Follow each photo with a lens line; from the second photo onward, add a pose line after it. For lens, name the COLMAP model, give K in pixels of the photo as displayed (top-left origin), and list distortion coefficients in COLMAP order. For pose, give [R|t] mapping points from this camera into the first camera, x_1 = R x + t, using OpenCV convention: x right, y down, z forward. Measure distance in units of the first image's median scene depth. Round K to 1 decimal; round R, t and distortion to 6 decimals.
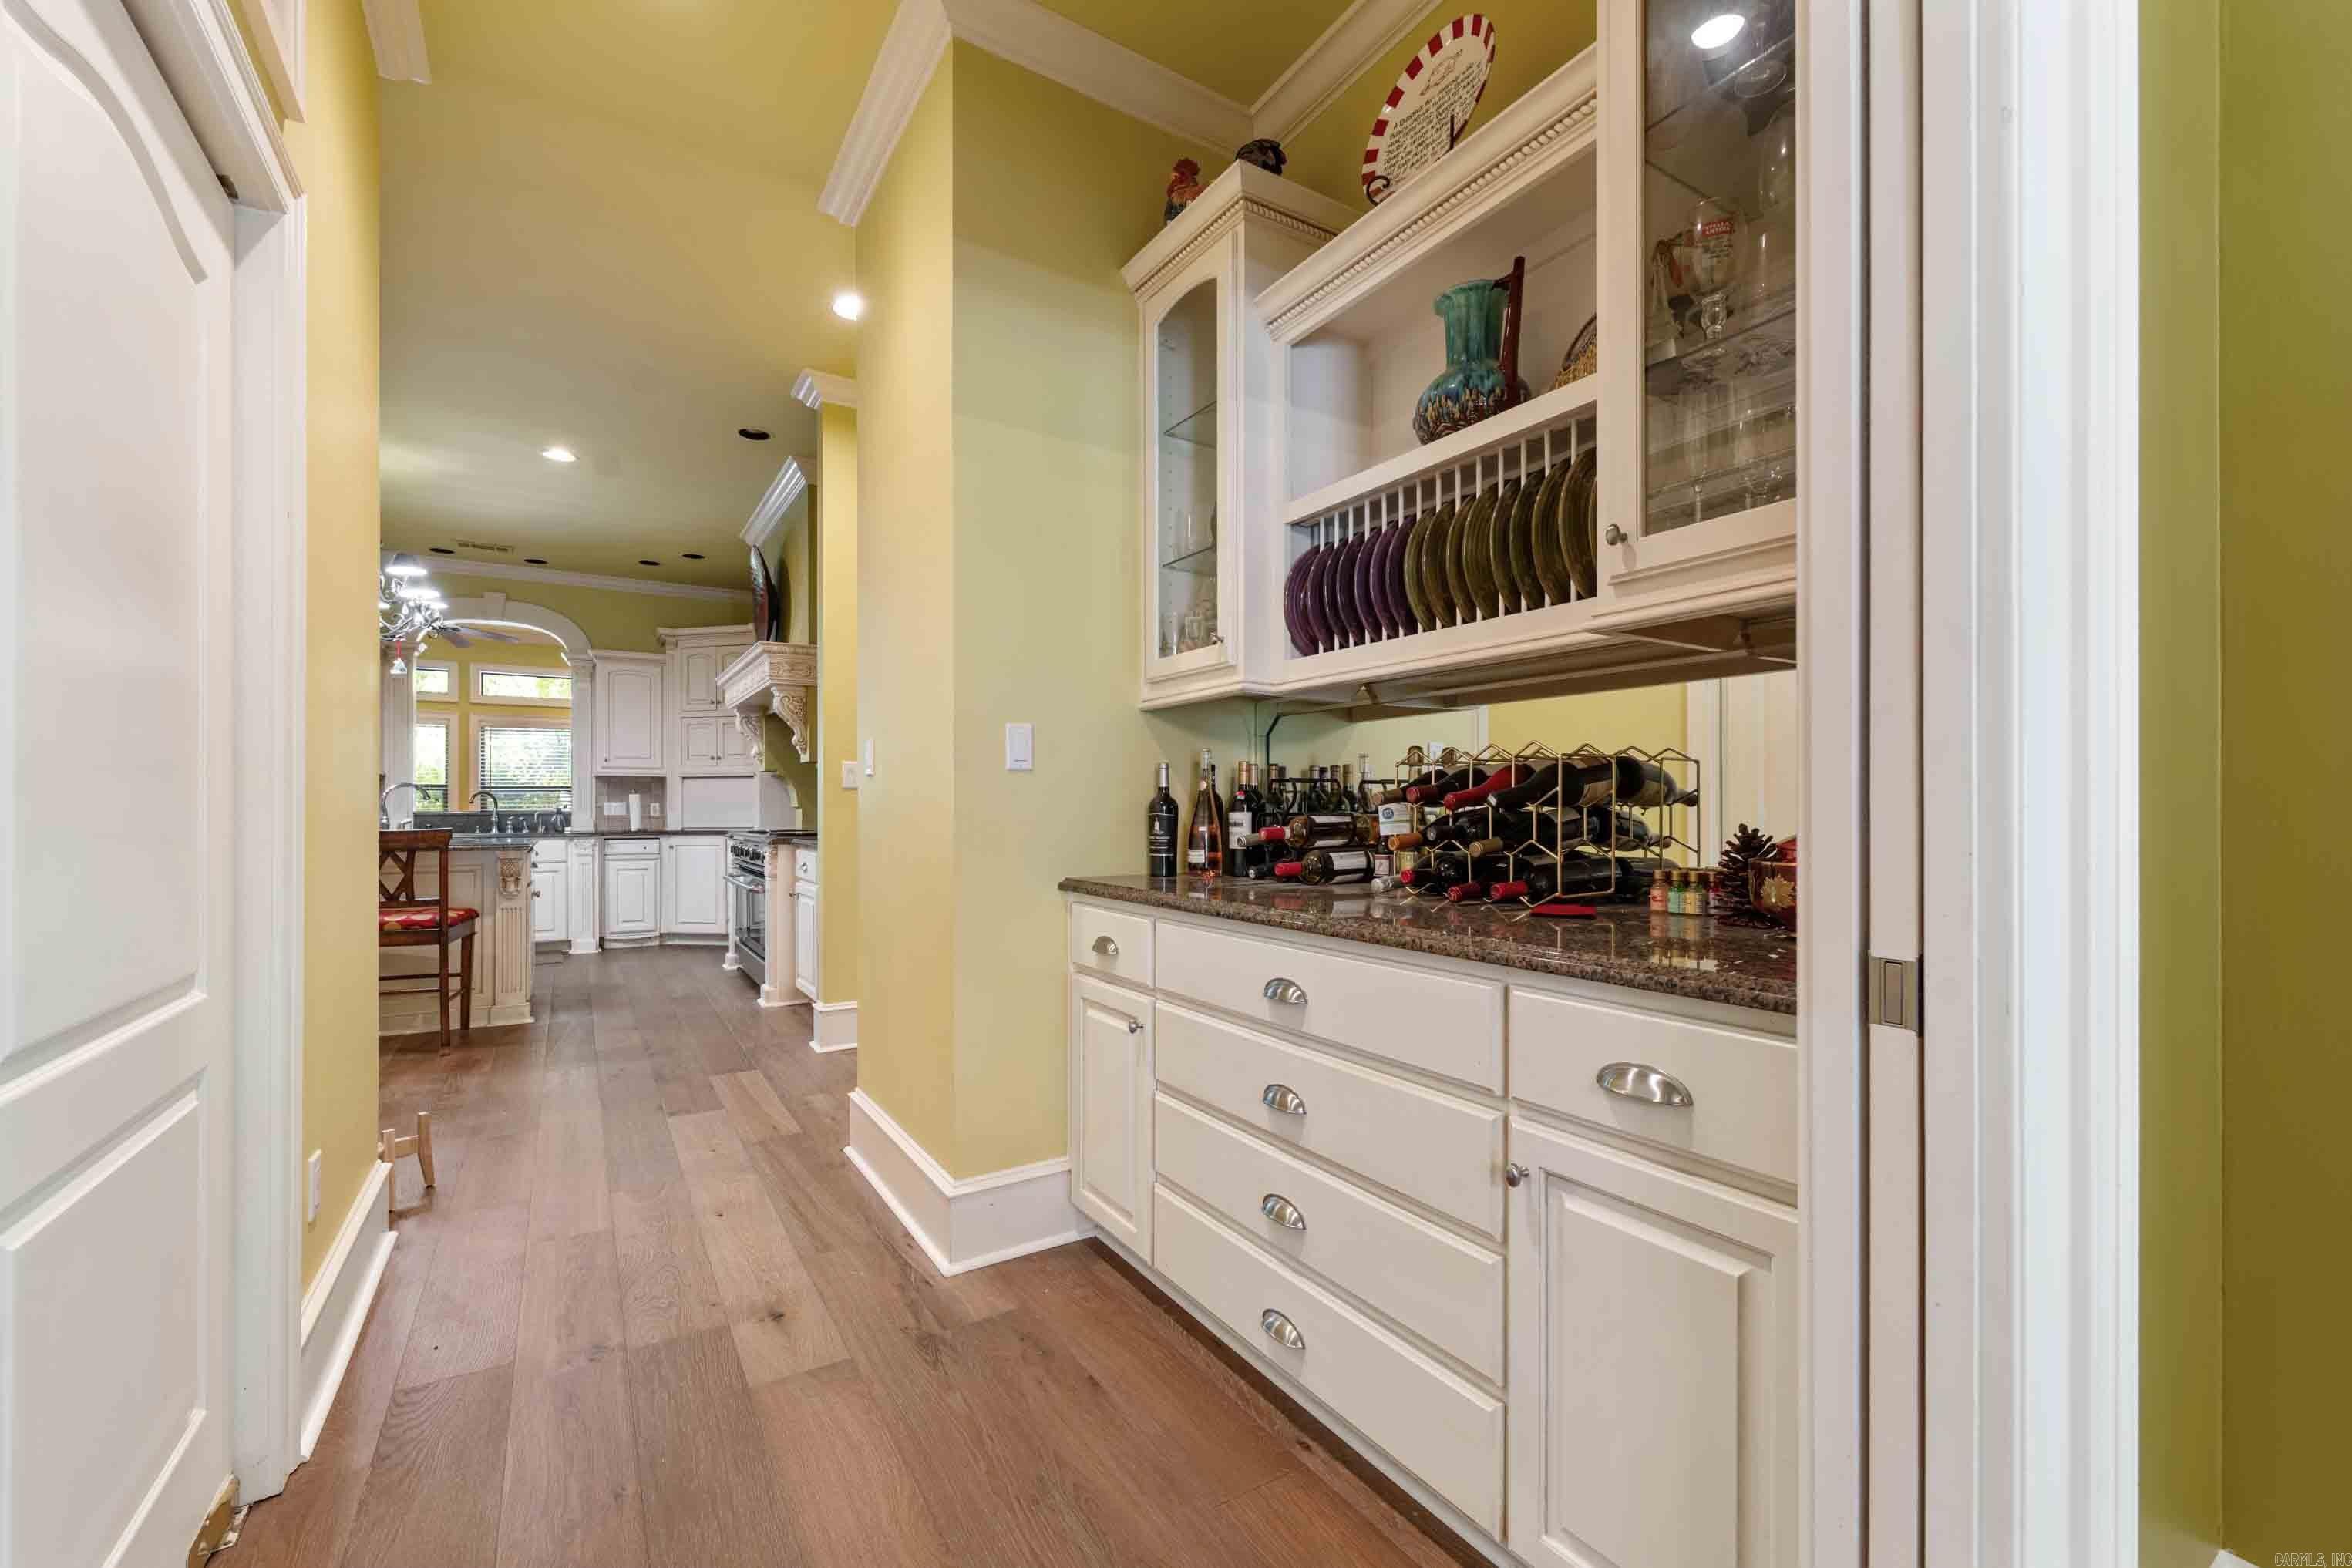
lens RADIAL K [[974.1, 0, 1193.7], [0, 974.1, 809.6], [0, 0, 1]] dist [0.001888, -0.000911]
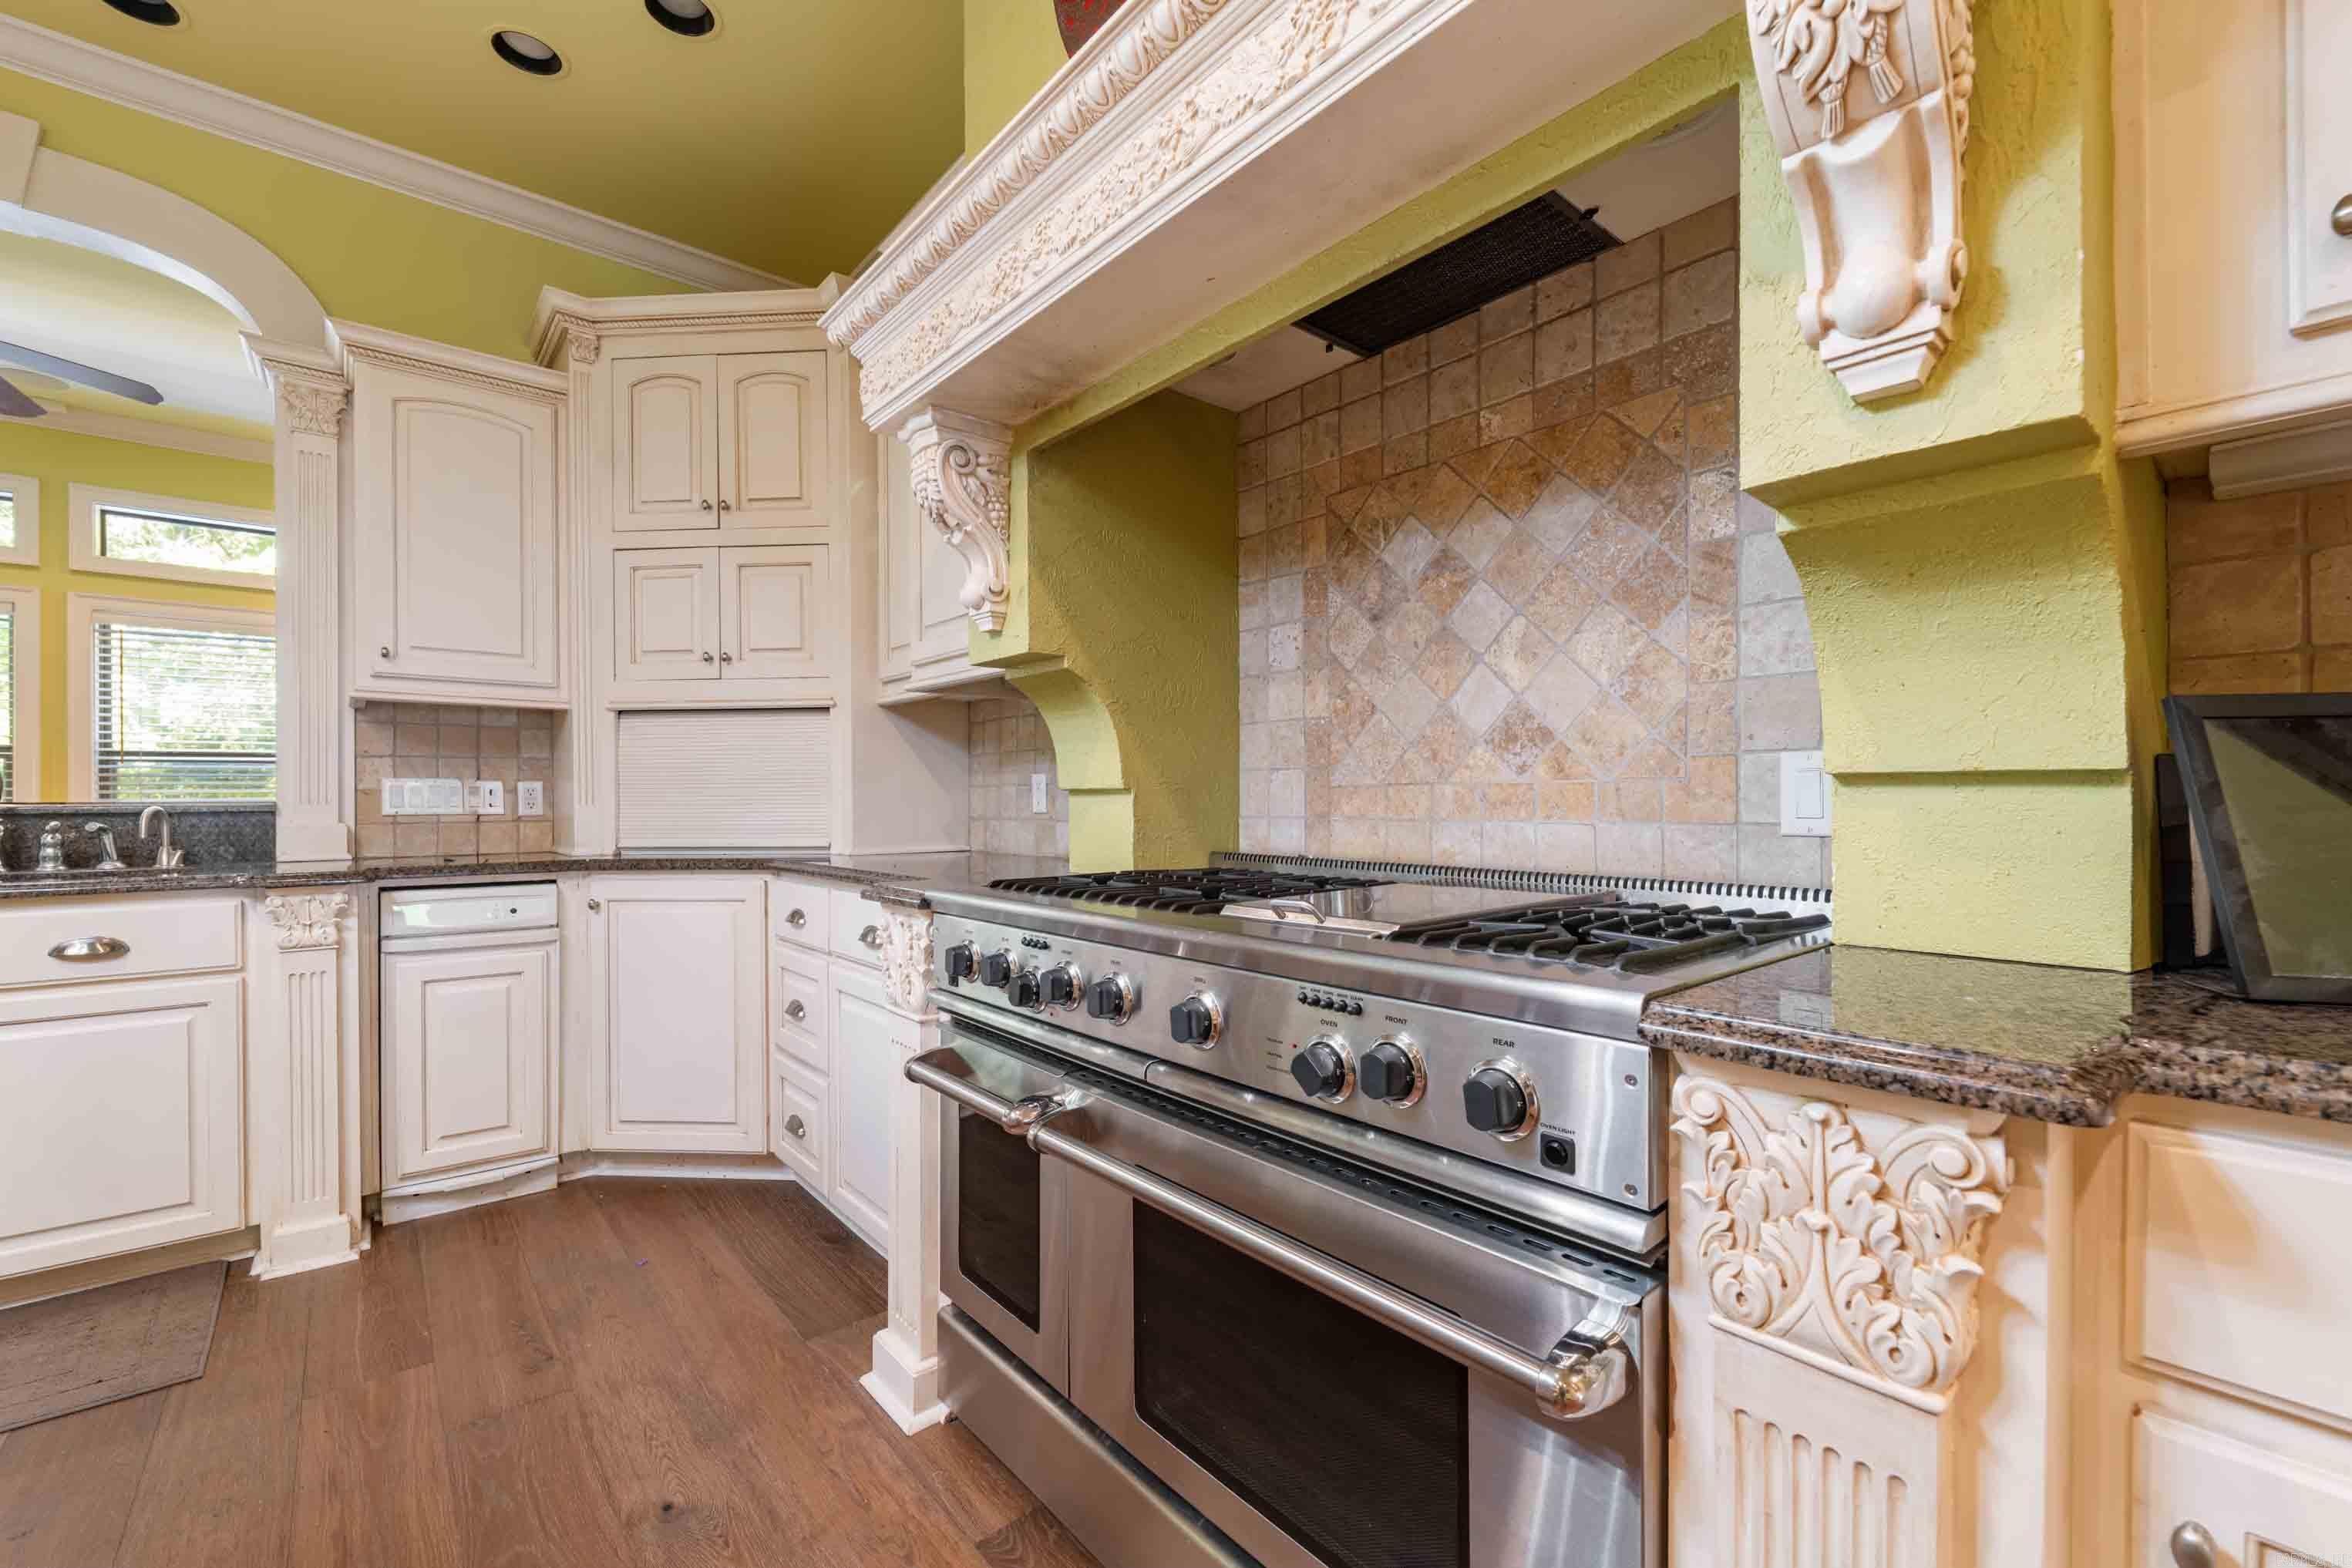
lens RADIAL K [[974.1, 0, 1186.0], [0, 974.1, 803.6], [0, 0, 1]] dist [0.001888, -0.000911]
pose [[0.990784, -0.002753, 0.135423, -0.374456], [0.002406, 0.999993, 0.002728, 0.001373], [-0.135430, -0.002377, 0.990784, 0.628268]]
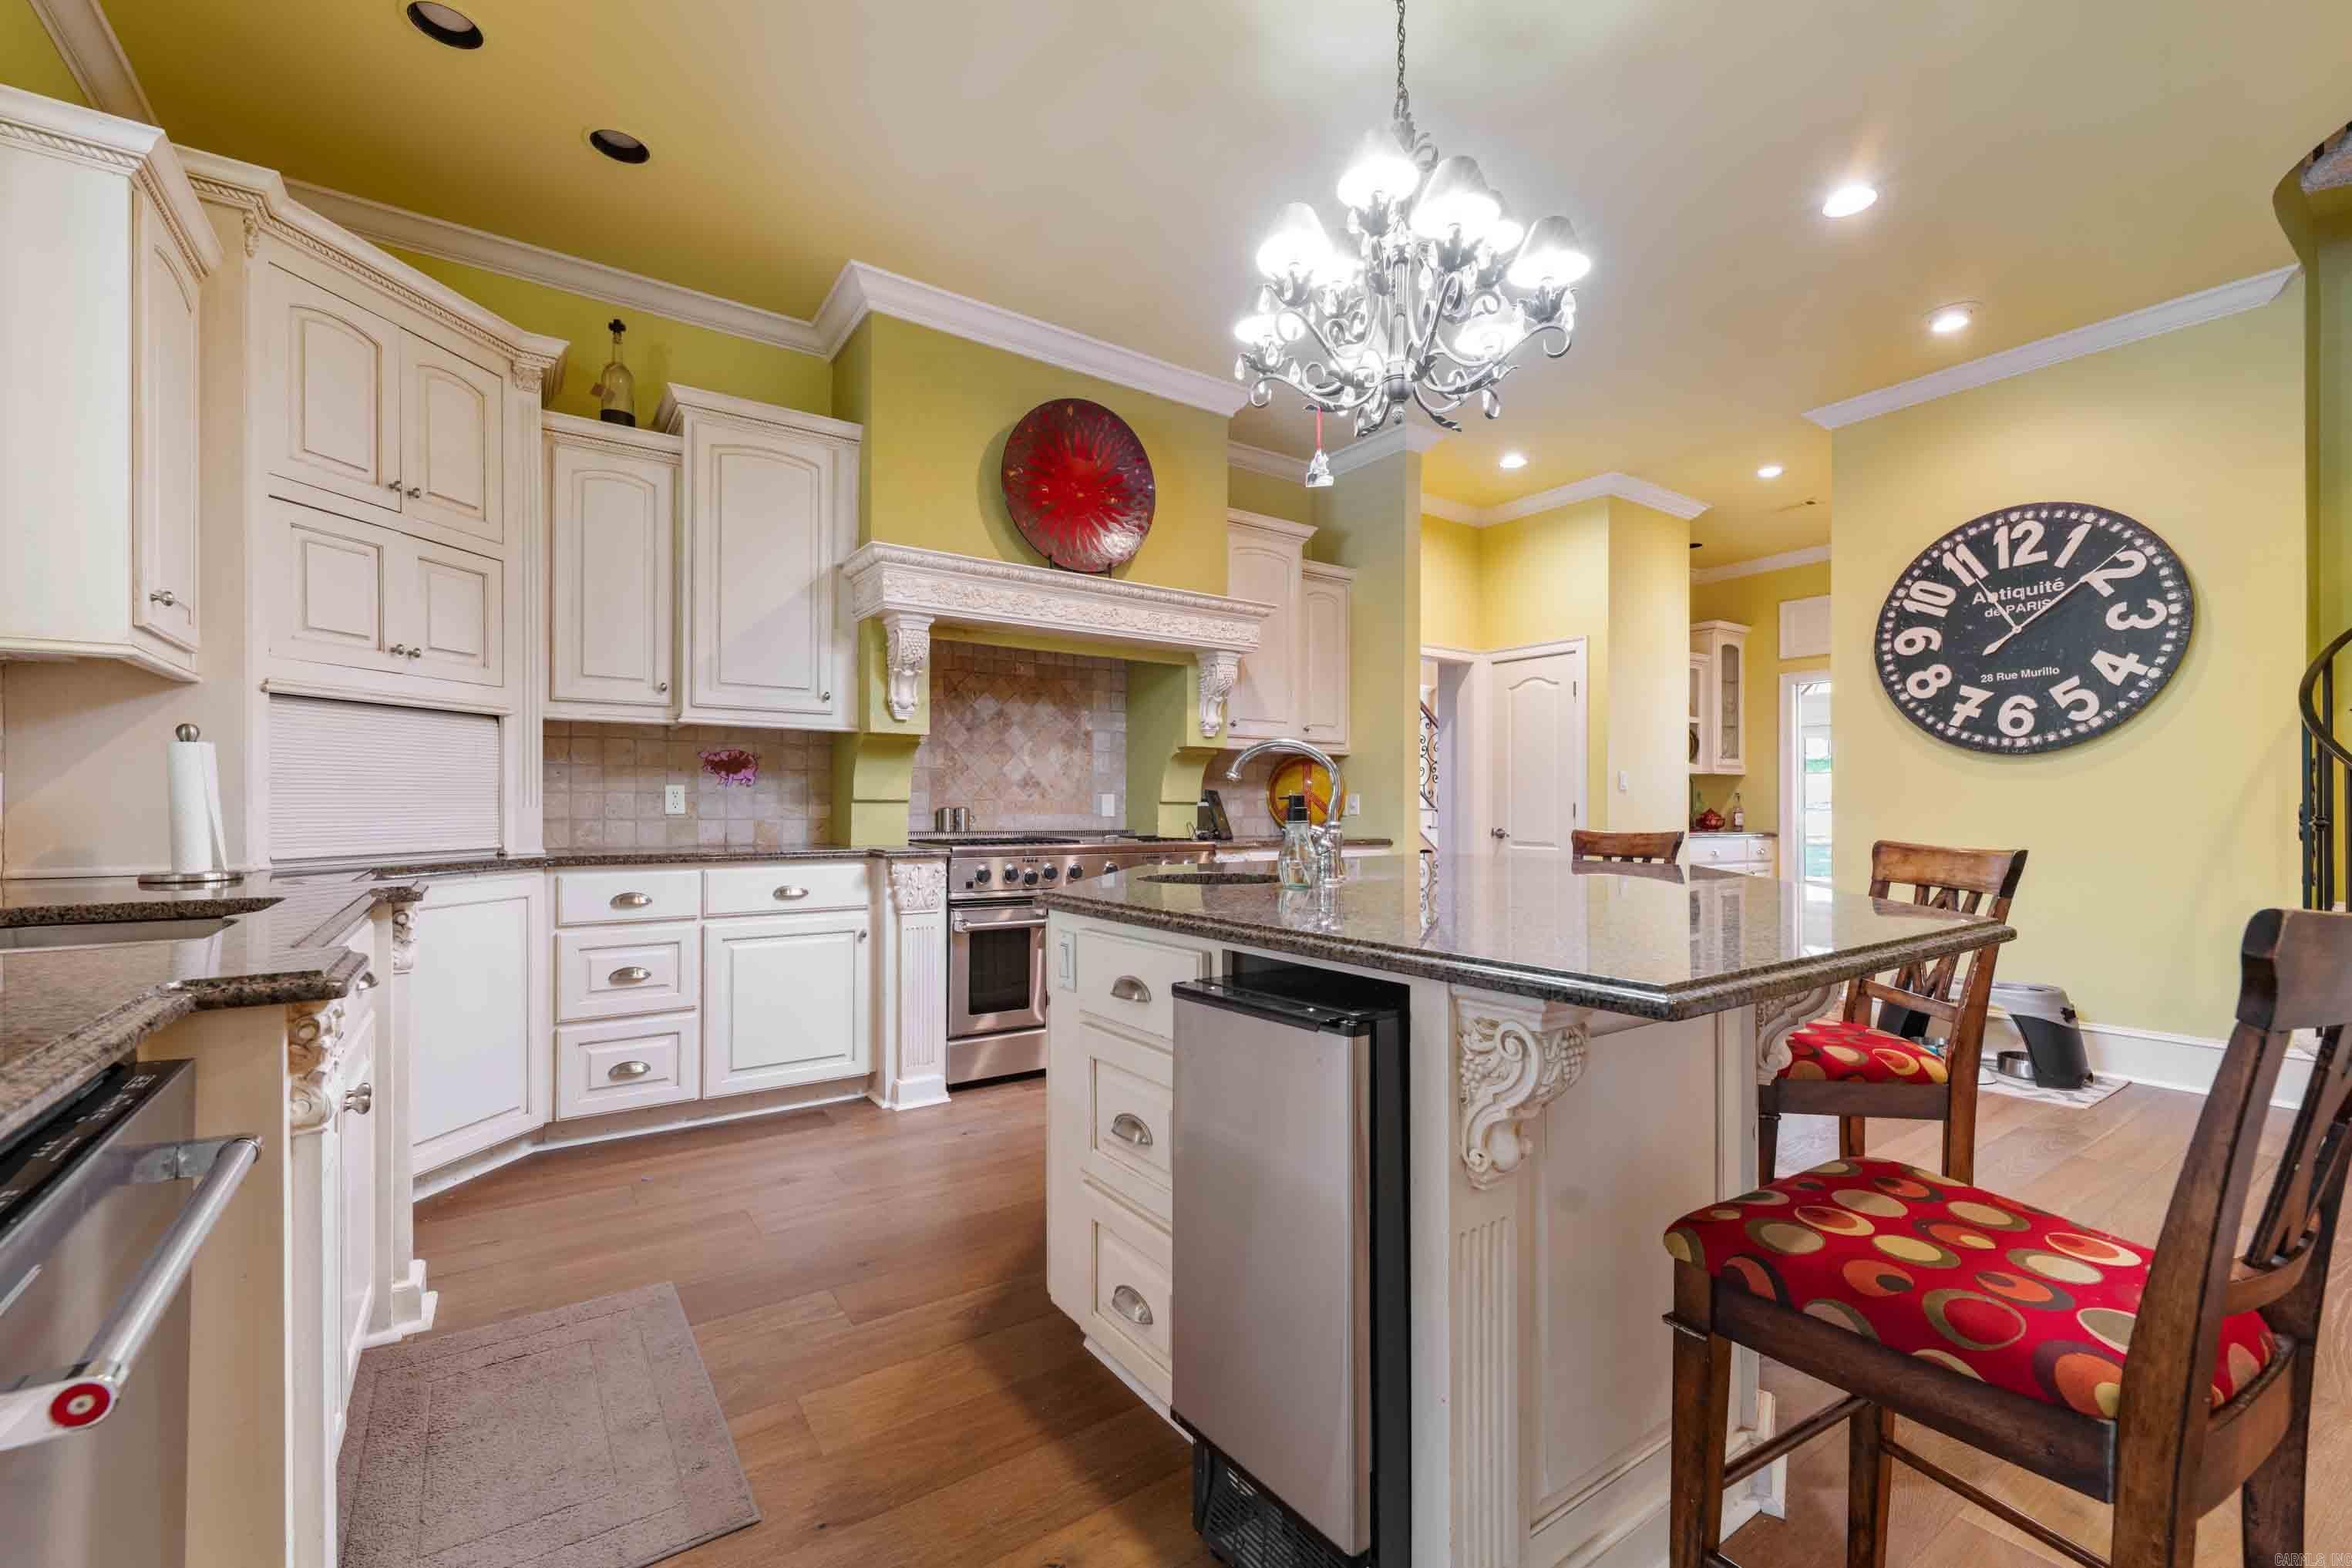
lens RADIAL K [[974.1, 0, 1184.0], [0, 974.1, 807.4], [0, 0, 1]] dist [0.001888, -0.000911]
pose [[-0.039670, 0.001647, 0.999211, -0.866675], [-0.001127, 0.999998, -0.001693, 0.002718], [-0.999212, -0.001193, -0.039668, 0.756573]]
